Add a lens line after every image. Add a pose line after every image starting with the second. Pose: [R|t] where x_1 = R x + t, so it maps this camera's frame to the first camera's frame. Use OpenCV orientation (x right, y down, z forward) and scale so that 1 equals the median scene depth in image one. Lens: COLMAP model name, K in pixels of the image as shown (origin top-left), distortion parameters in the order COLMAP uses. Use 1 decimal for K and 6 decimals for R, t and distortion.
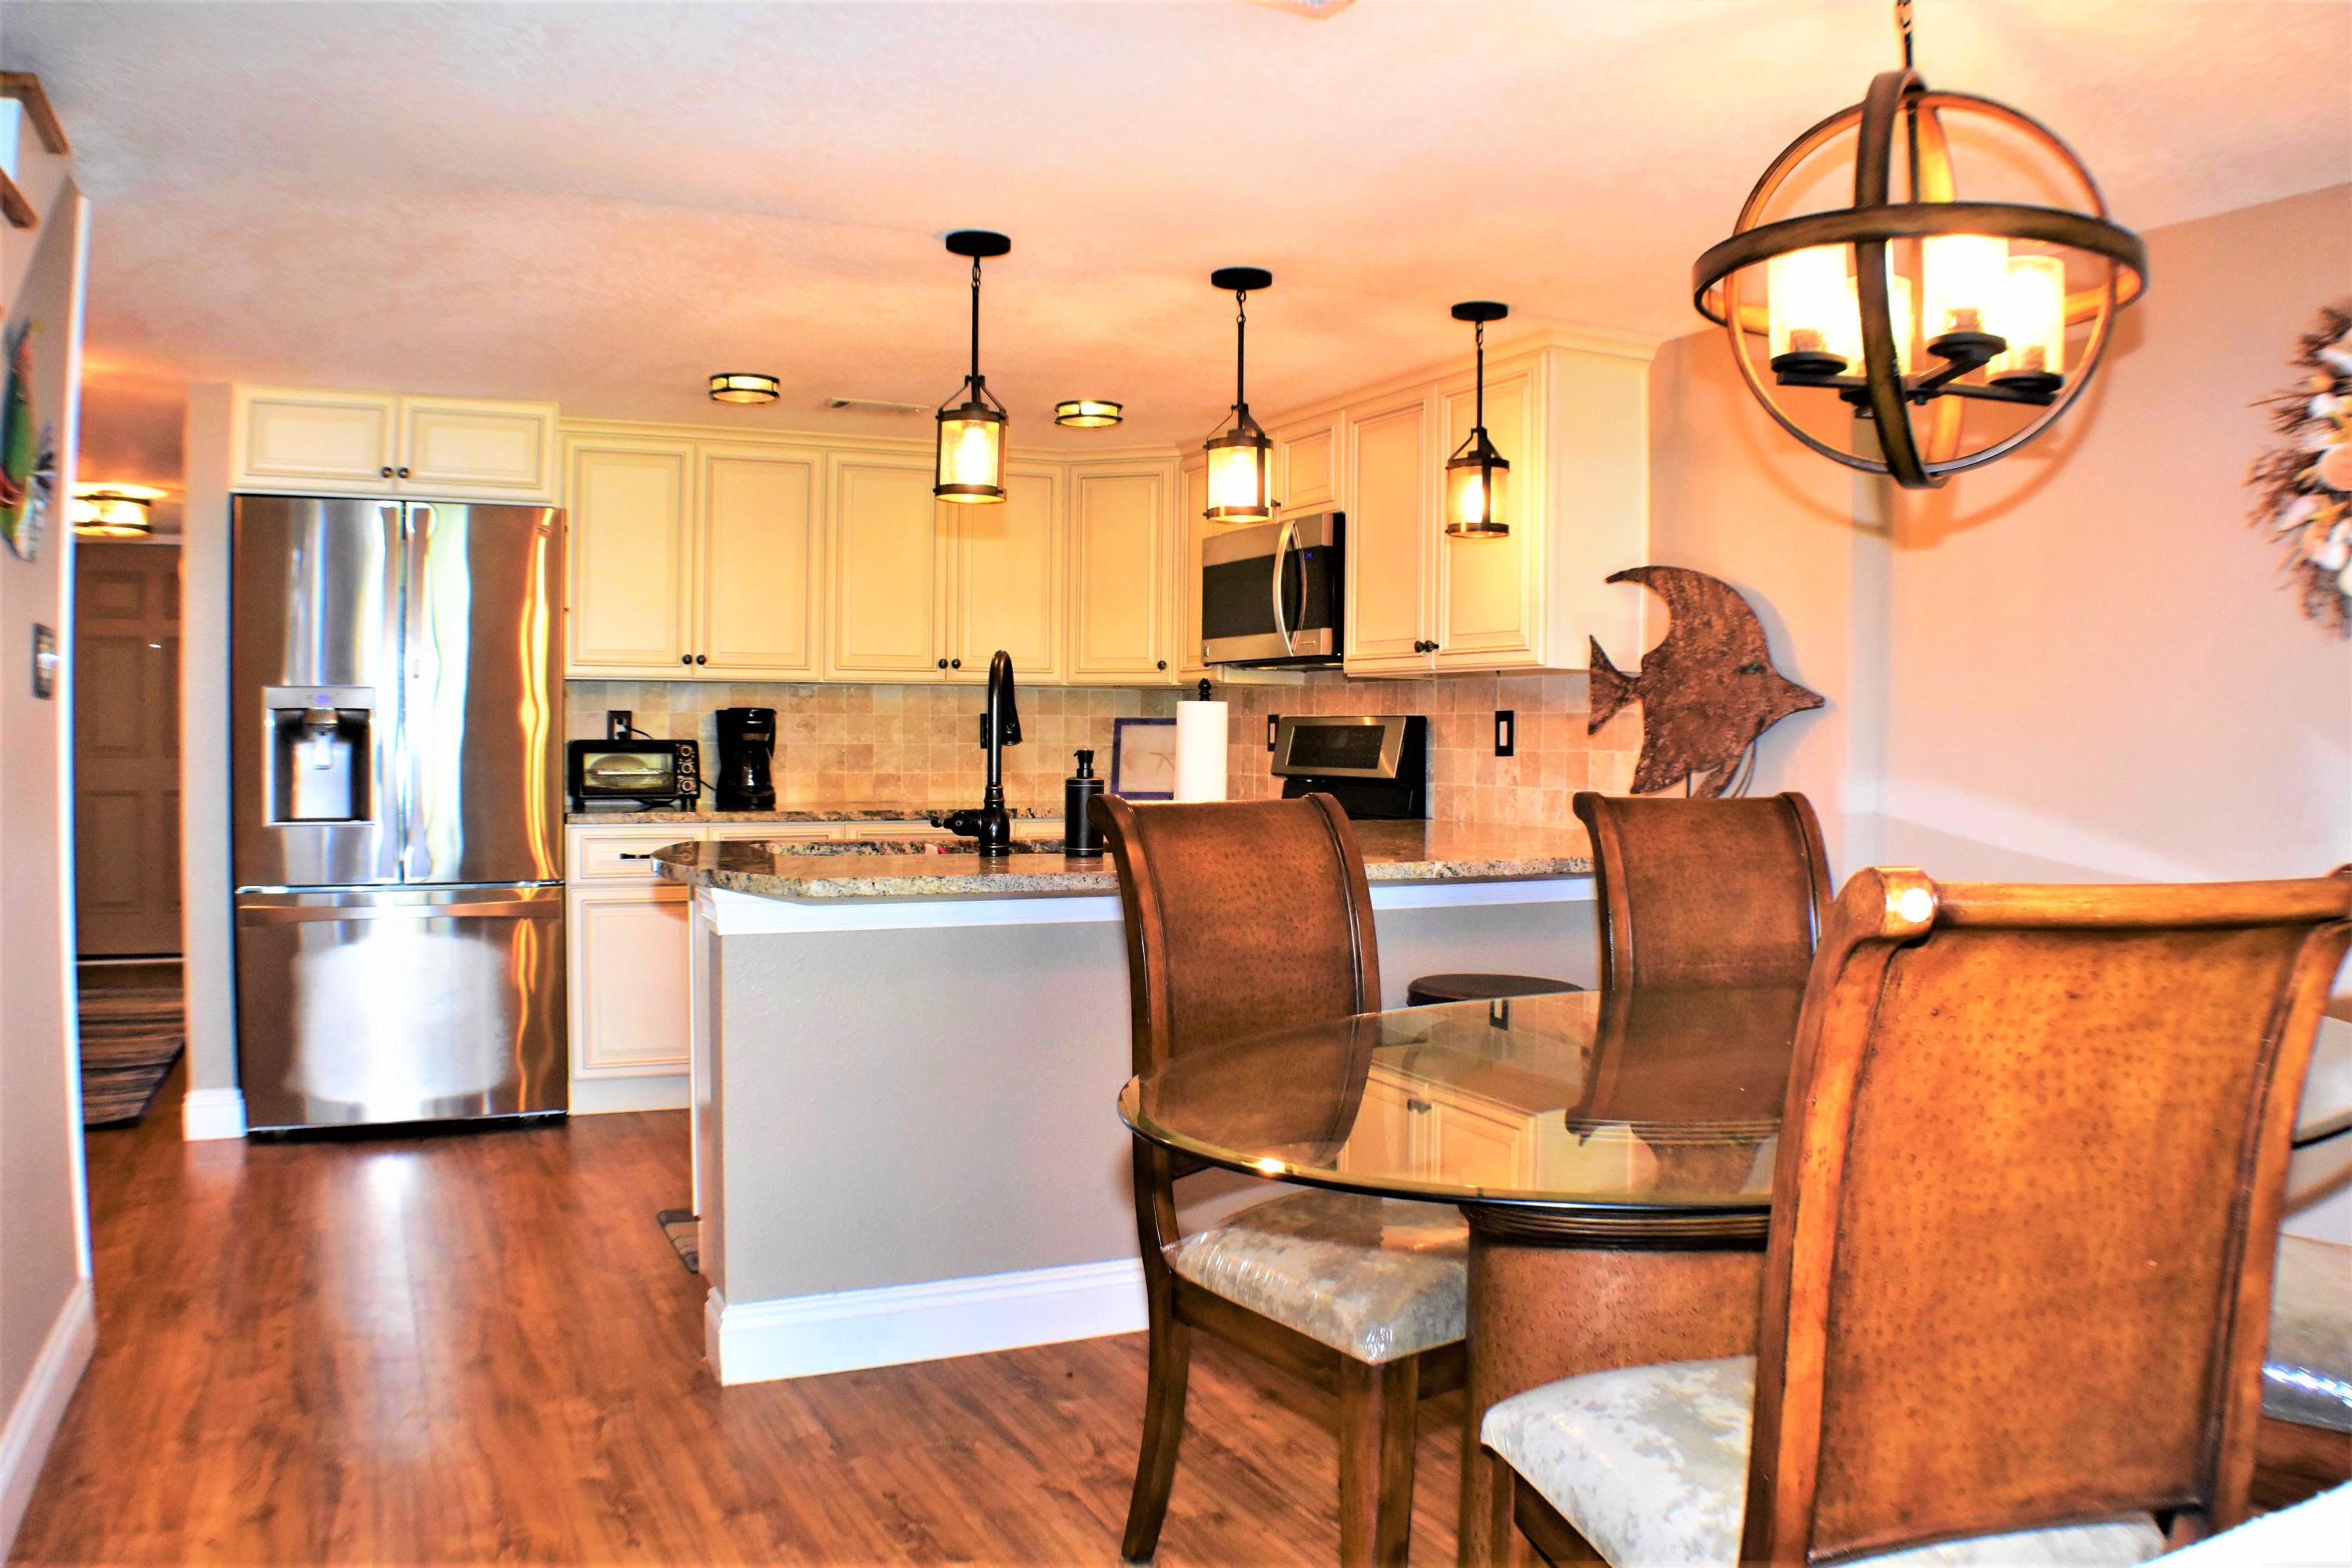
lens RADIAL K [[1828.6, 0, 1119.0], [0, 1828.6, 808.7], [0, 0, 1]] dist [-0.165332, 0.007446]
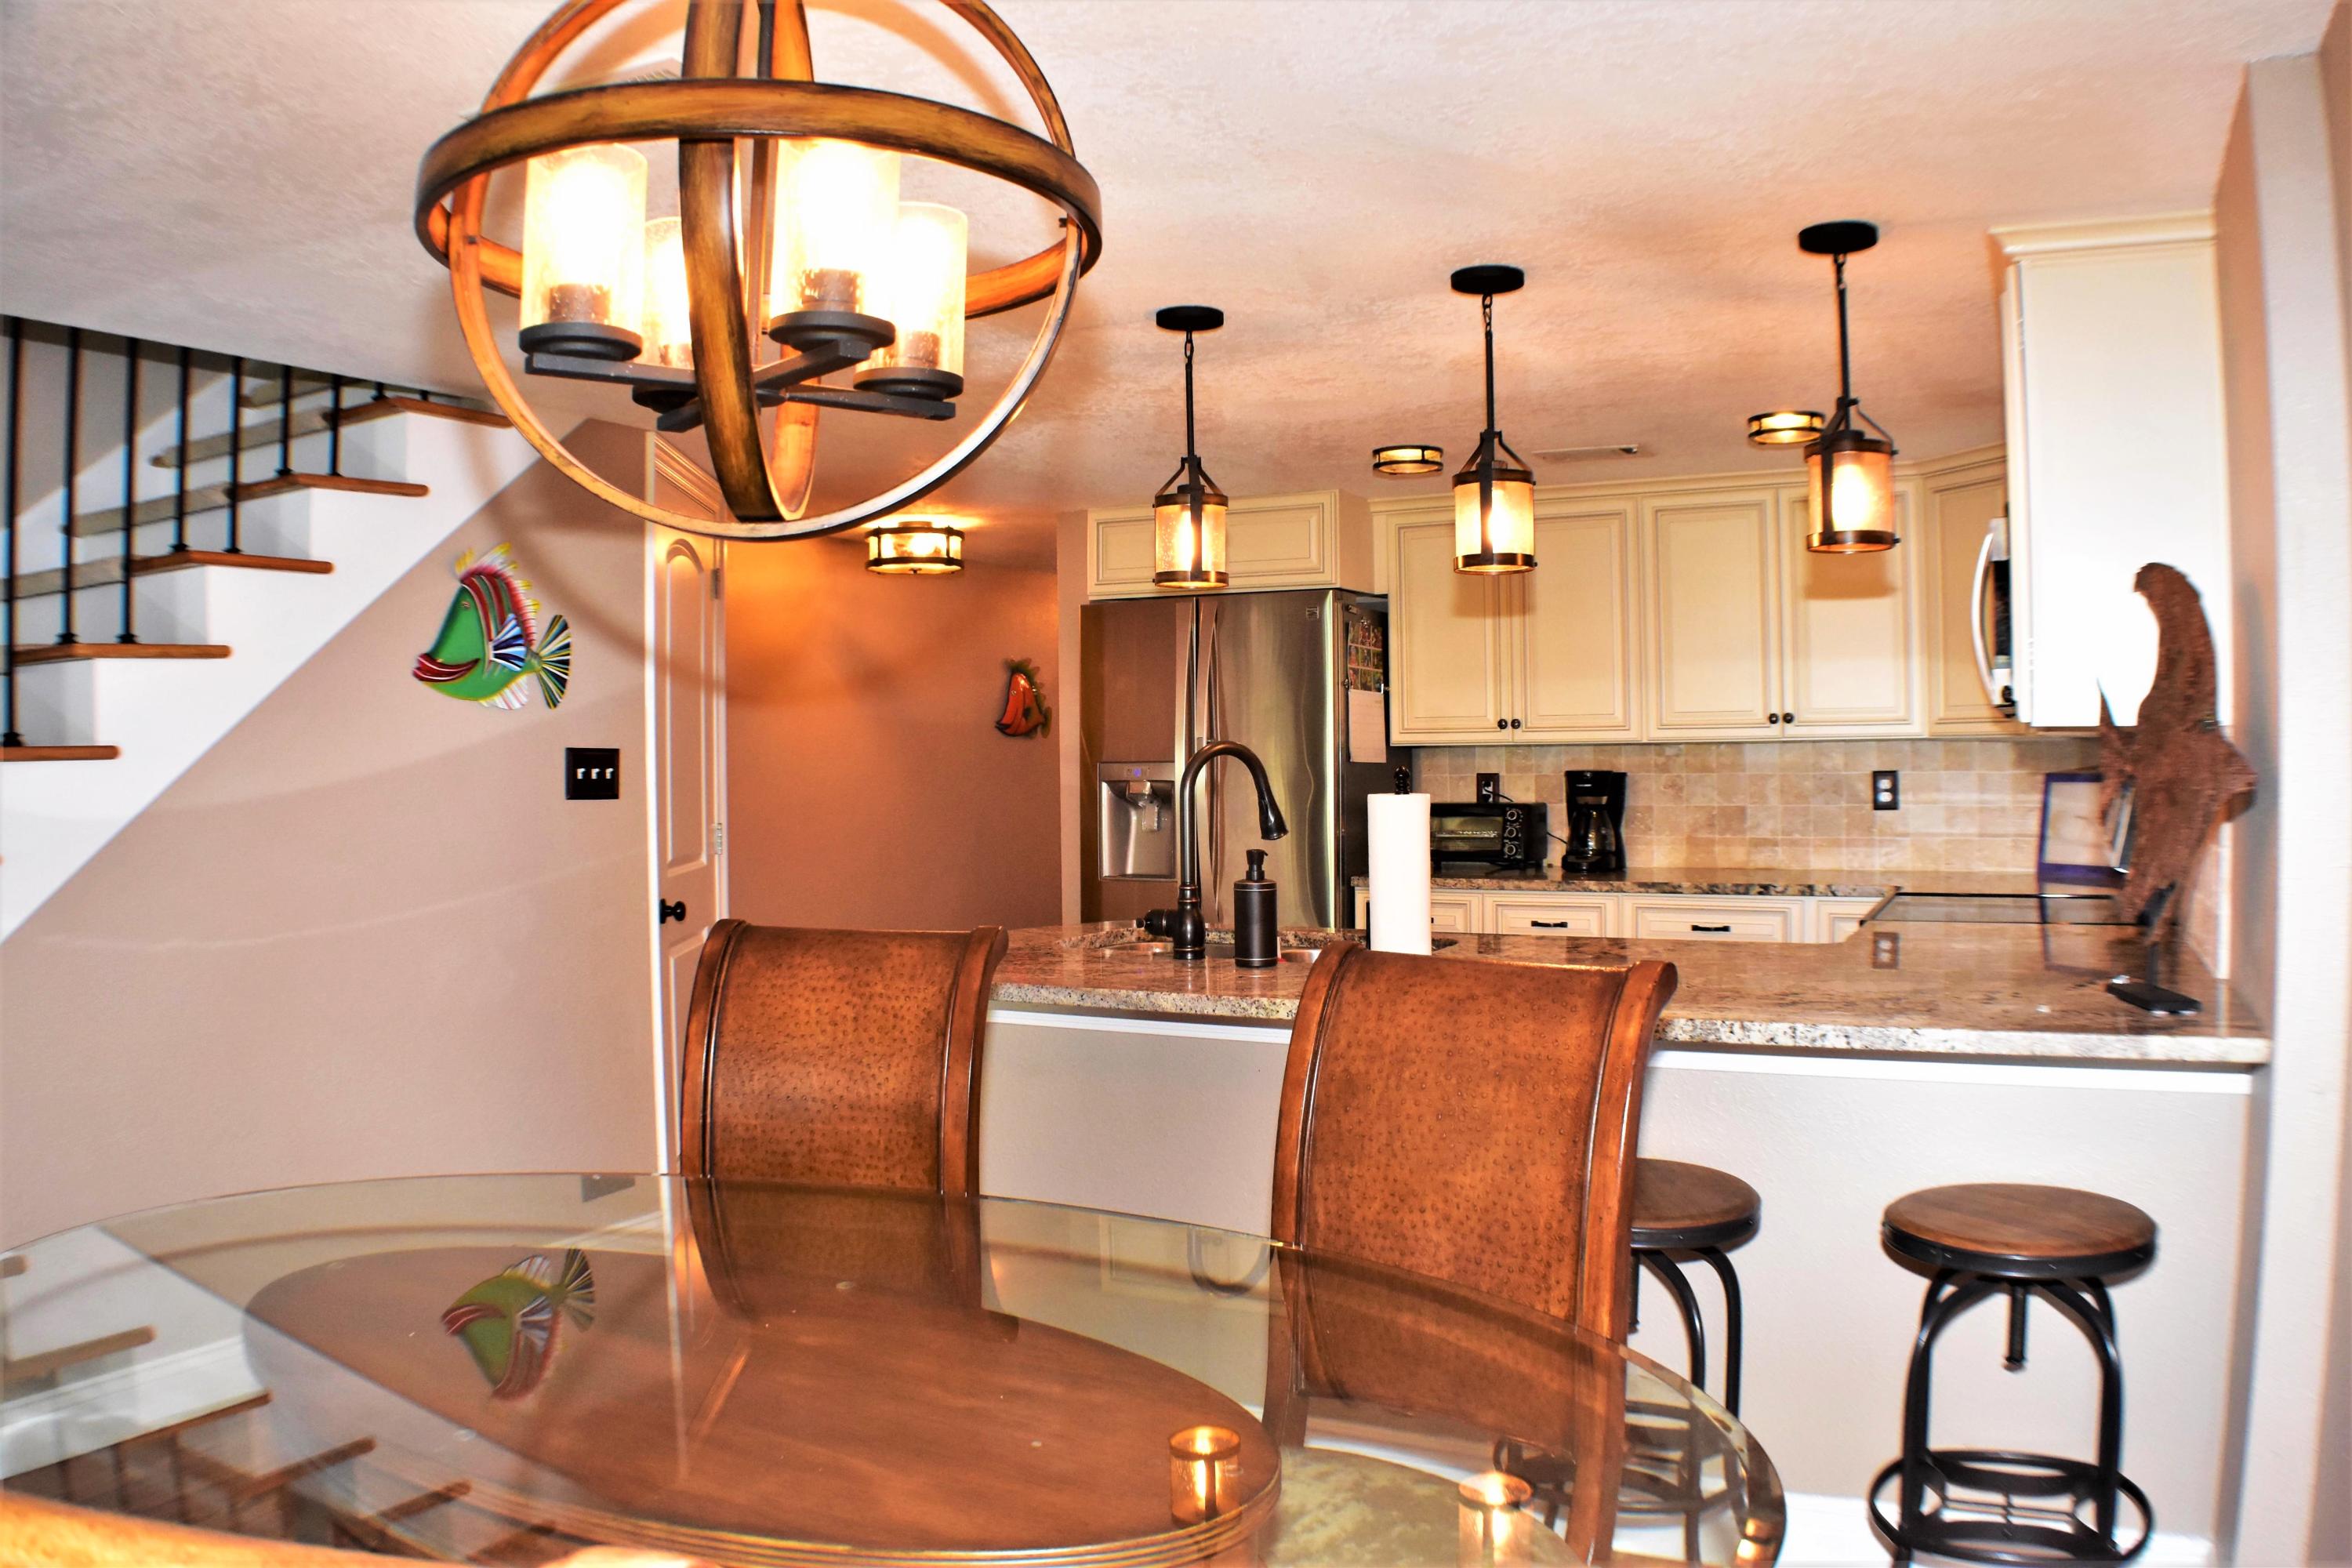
lens RADIAL K [[1745.4, 0, 1180.8], [0, 1745.4, 799.5], [0, 0, 1]] dist [-0.169369, 0.009628]
pose [[0.599635, 0.004134, -0.800263, 0.477548], [-0.013561, 0.999896, -0.004996, -0.038252], [0.800159, 0.013848, 0.599628, 0.326555]]
